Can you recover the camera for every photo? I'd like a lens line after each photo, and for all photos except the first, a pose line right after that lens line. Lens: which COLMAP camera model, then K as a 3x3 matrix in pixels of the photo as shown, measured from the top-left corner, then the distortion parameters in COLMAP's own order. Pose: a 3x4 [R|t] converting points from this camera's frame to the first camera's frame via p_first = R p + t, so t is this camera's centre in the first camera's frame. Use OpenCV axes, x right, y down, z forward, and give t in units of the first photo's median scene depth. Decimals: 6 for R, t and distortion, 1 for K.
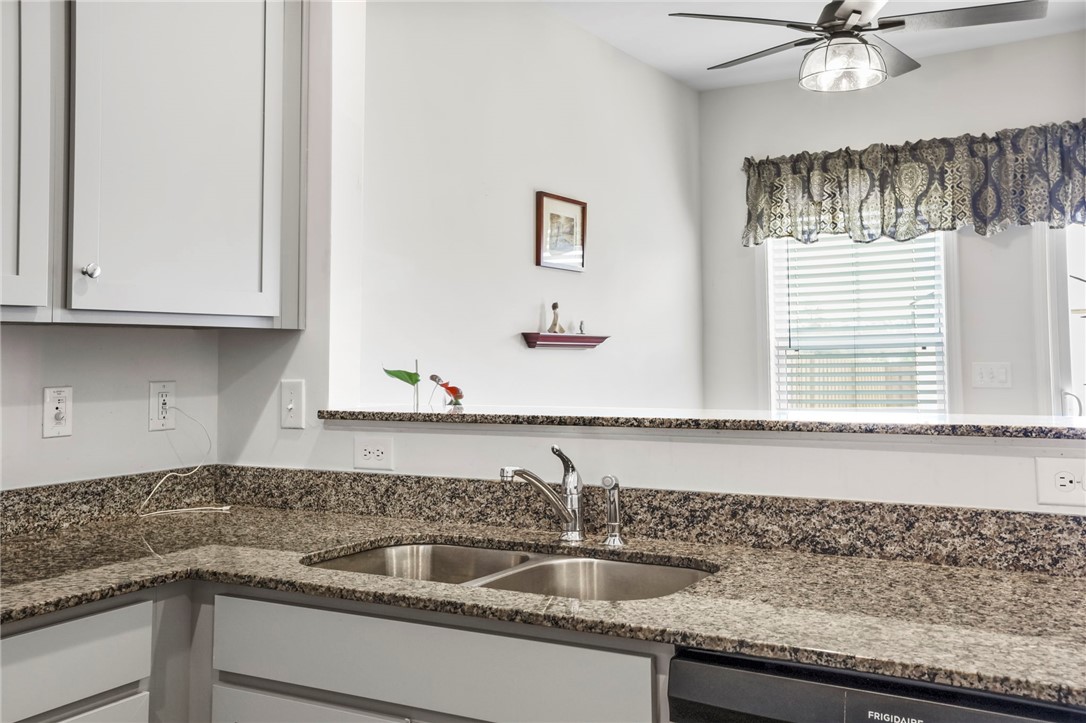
lens RADIAL K [[1026.7, 0, 545.1], [0, 1026.7, 298.0], [0, 0, 1]] dist [0.008912, 0.150189]
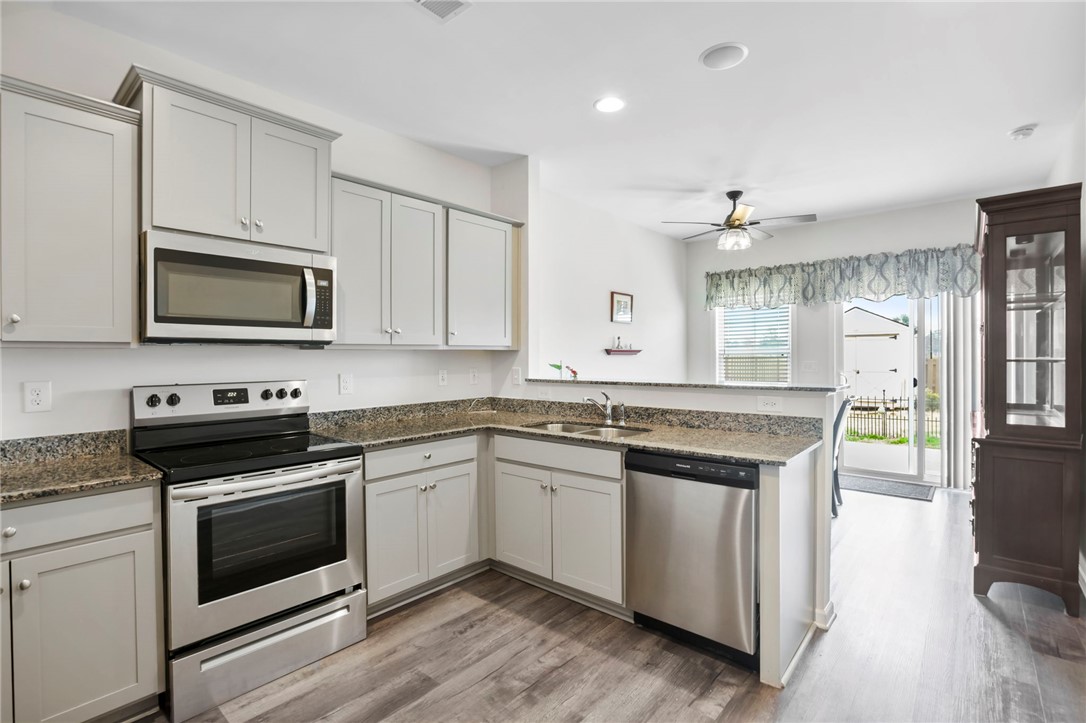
lens RADIAL K [[509.0, 0, 543.0], [0, 509.0, 361.5], [0, 0, 1]] dist [-0.039520, 0.000193]
pose [[0.982513, 0.004811, -0.186132, 0.094124], [0.008682, 0.997395, 0.071610, -0.040365], [0.185991, -0.071974, 0.979912, -0.387704]]
